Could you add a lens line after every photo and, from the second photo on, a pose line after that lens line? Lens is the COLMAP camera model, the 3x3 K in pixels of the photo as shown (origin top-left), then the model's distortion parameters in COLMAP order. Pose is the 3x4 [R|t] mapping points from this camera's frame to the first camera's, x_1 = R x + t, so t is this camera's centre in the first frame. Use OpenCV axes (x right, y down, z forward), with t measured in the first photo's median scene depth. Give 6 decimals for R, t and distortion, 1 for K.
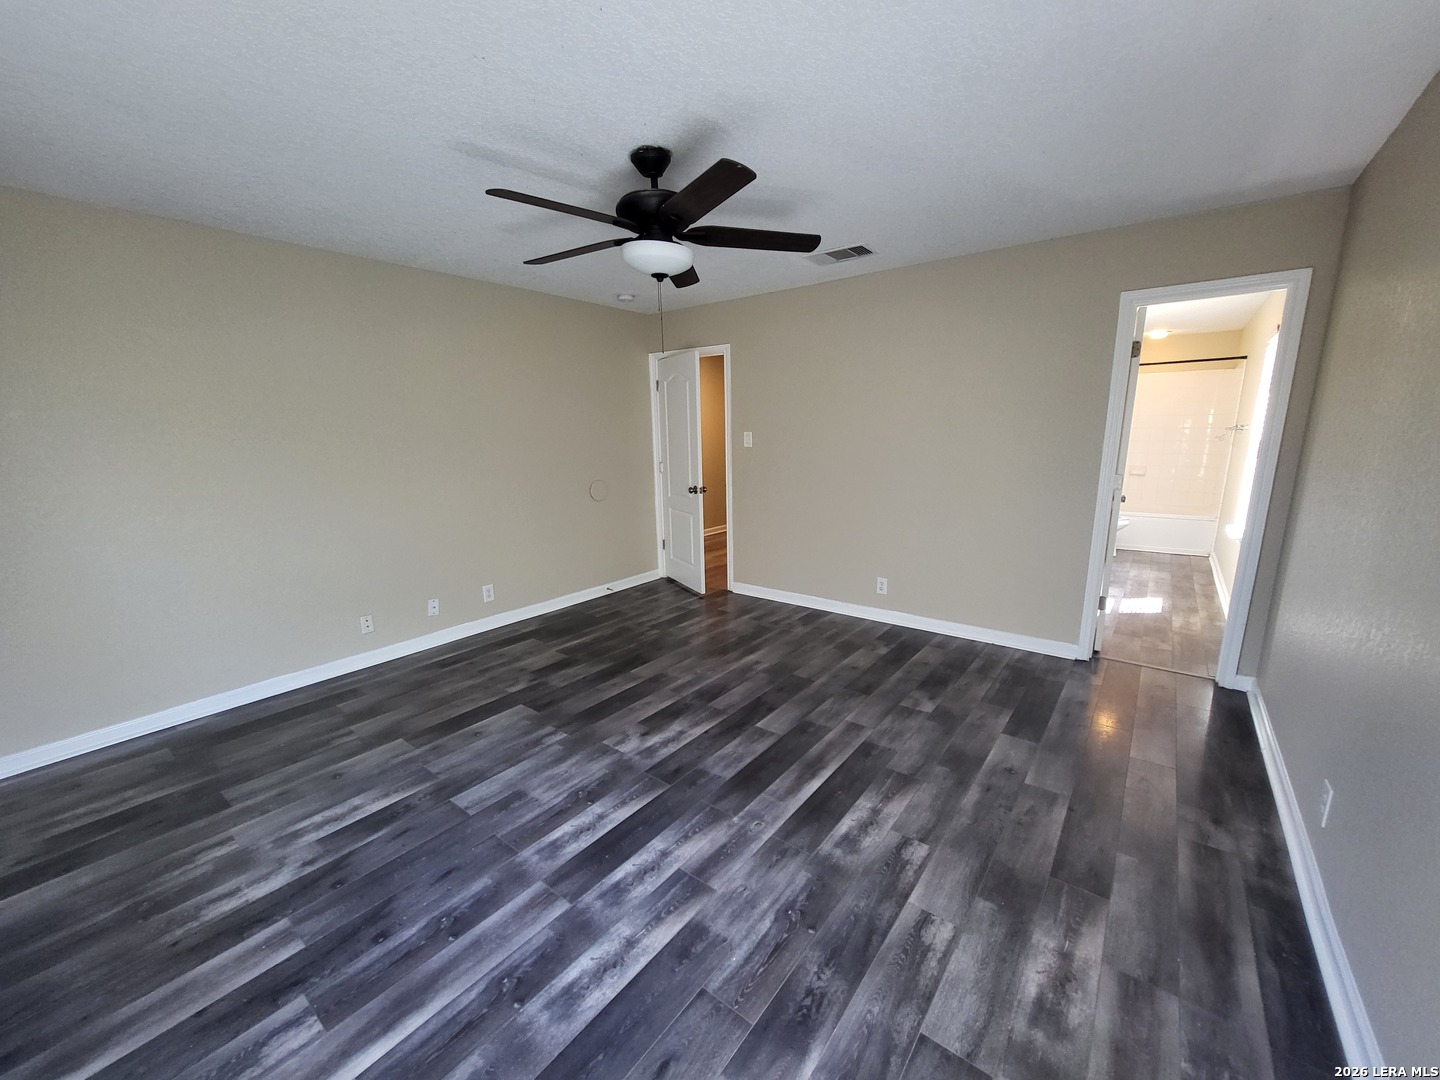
lens RADIAL K [[561.4, 0, 735.7], [0, 561.4, 553.0], [0, 0, 1]] dist [-0.002236, -0.000282]
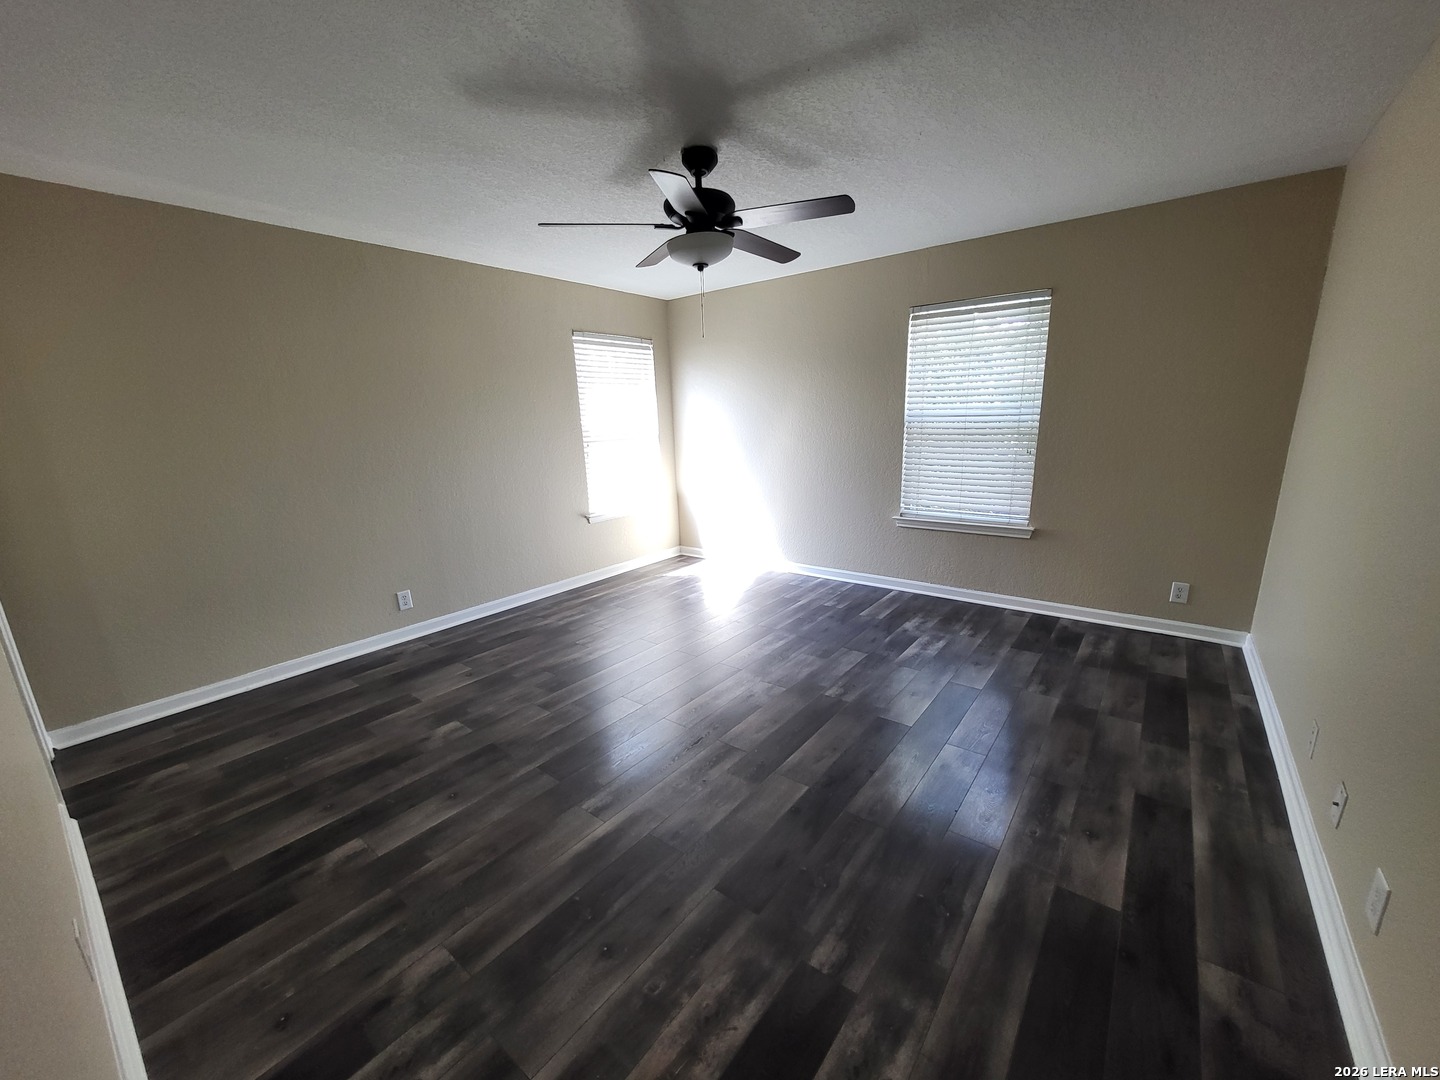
lens RADIAL K [[561.4, 0, 735.7], [0, 561.4, 553.0], [0, 0, 1]] dist [-0.002236, -0.000282]
pose [[-0.998858, 0.046592, 0.010621, -0.163021], [0.046535, 0.897799, 0.437940, -0.394842], [0.010869, 0.437934, -0.898942, 1.891261]]
